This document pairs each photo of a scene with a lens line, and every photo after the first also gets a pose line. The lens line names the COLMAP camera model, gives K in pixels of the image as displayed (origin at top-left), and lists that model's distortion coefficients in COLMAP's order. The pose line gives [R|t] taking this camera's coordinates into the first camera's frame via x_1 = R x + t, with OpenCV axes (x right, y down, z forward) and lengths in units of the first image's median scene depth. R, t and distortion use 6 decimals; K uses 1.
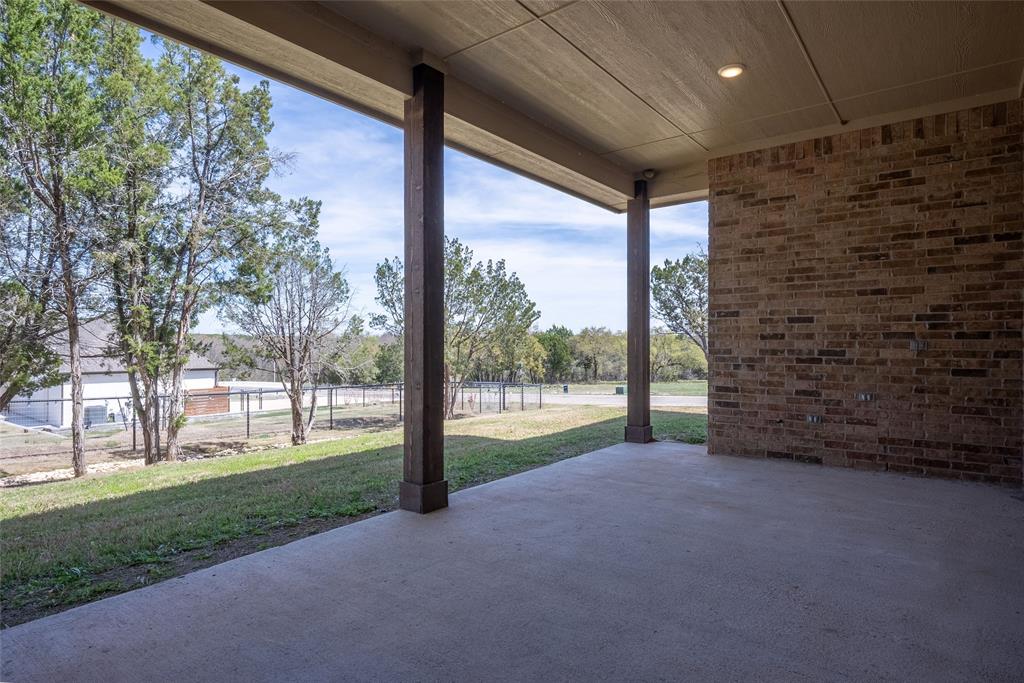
lens RADIAL K [[561.8, 0, 511.3], [0, 561.8, 341.8], [0, 0, 1]] dist [-0.004926, 0.003580]
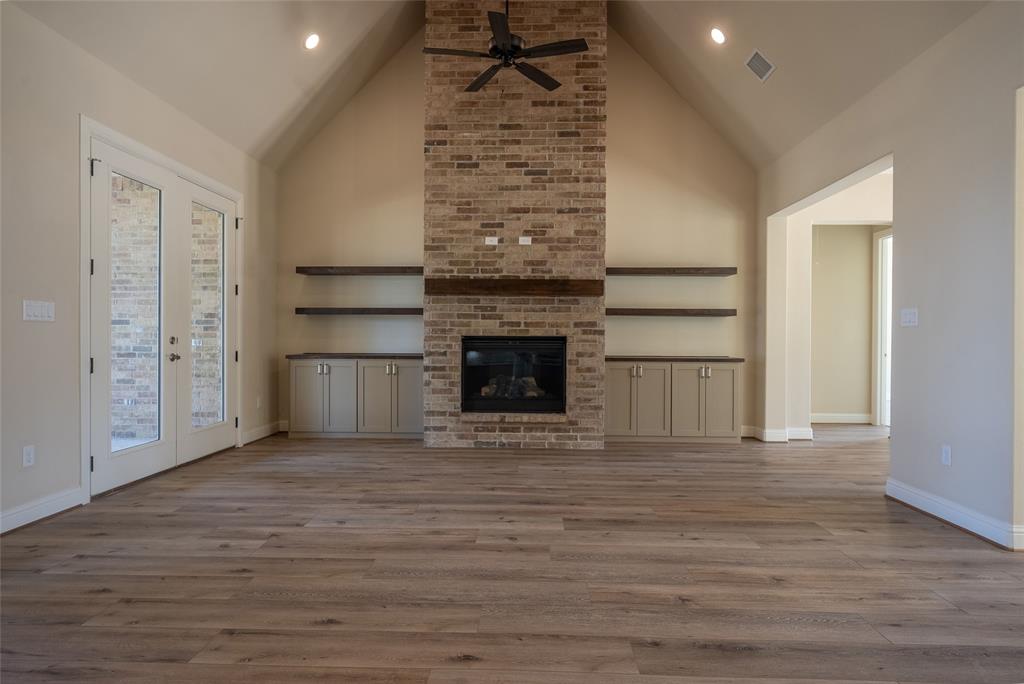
lens RADIAL K [[561.8, 0, 511.3], [0, 561.8, 338.6], [0, 0, 1]] dist [-0.004926, 0.003580]
pose [[0.811221, -0.005200, 0.584717, 0.501582], [0.000713, 0.999969, 0.007904, -0.012200], [-0.584740, -0.005995, 0.811199, -0.505503]]
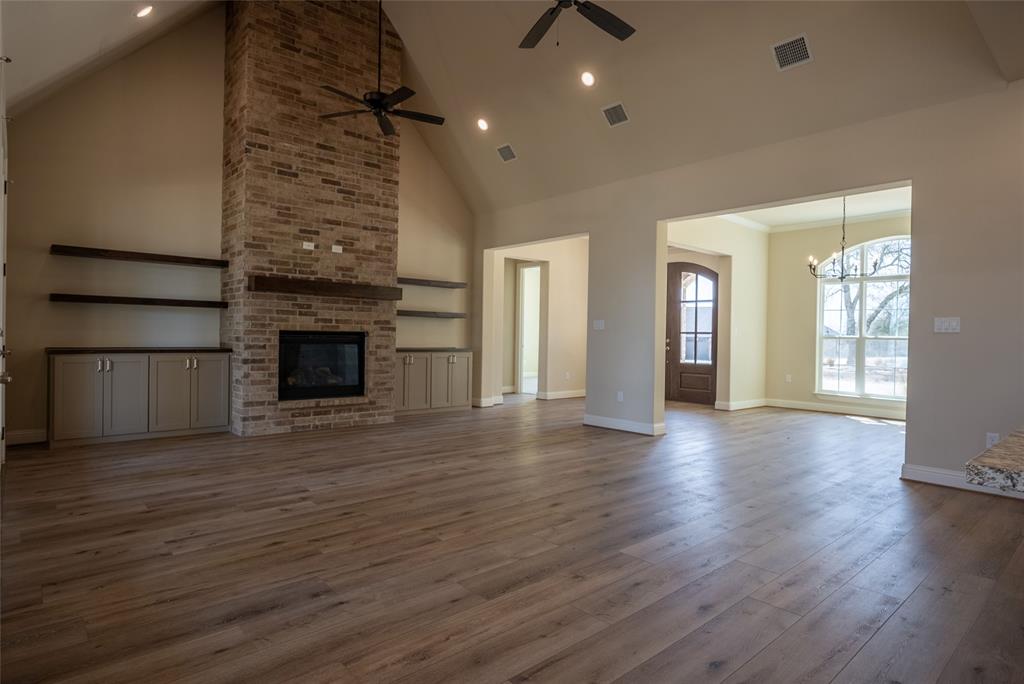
lens RADIAL K [[561.8, 0, 515.2], [0, 561.8, 338.8], [0, 0, 1]] dist [-0.004926, 0.003580]
pose [[0.181094, -0.010366, 0.983411, -0.011126], [-0.017178, 0.999759, 0.013702, -0.015640], [-0.983316, -0.019375, 0.180873, -0.262320]]
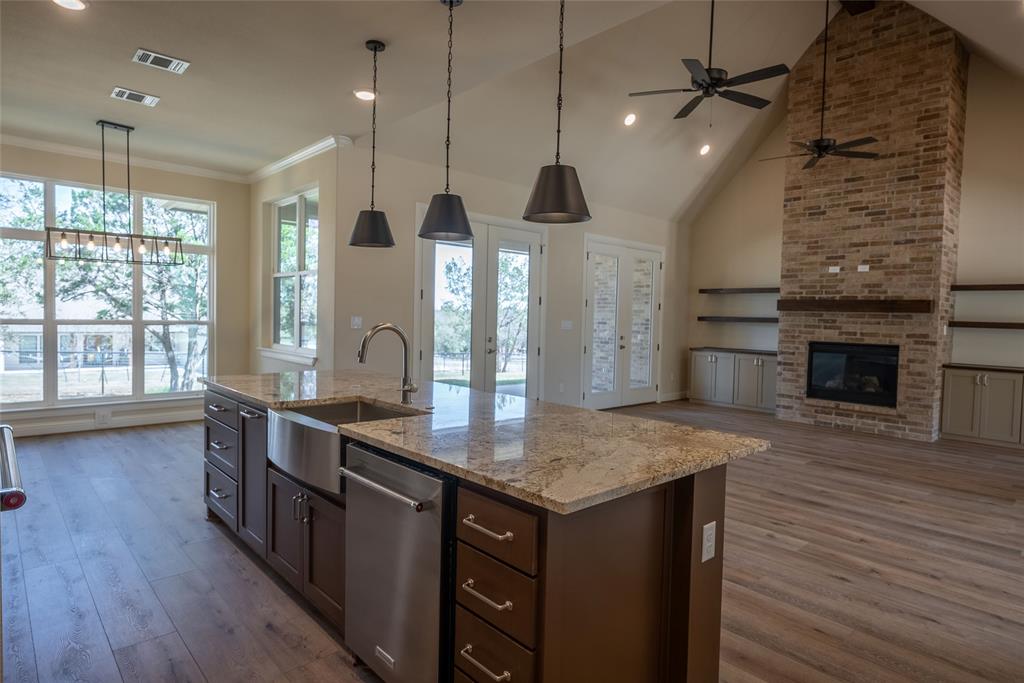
lens RADIAL K [[561.8, 0, 521.5], [0, 561.8, 334.9], [0, 0, 1]] dist [-0.004926, 0.003580]
pose [[0.989014, 0.023216, -0.145986, 0.534989], [-0.018484, 0.999262, 0.033682, -0.060576], [0.146660, -0.030613, 0.988713, -1.130284]]
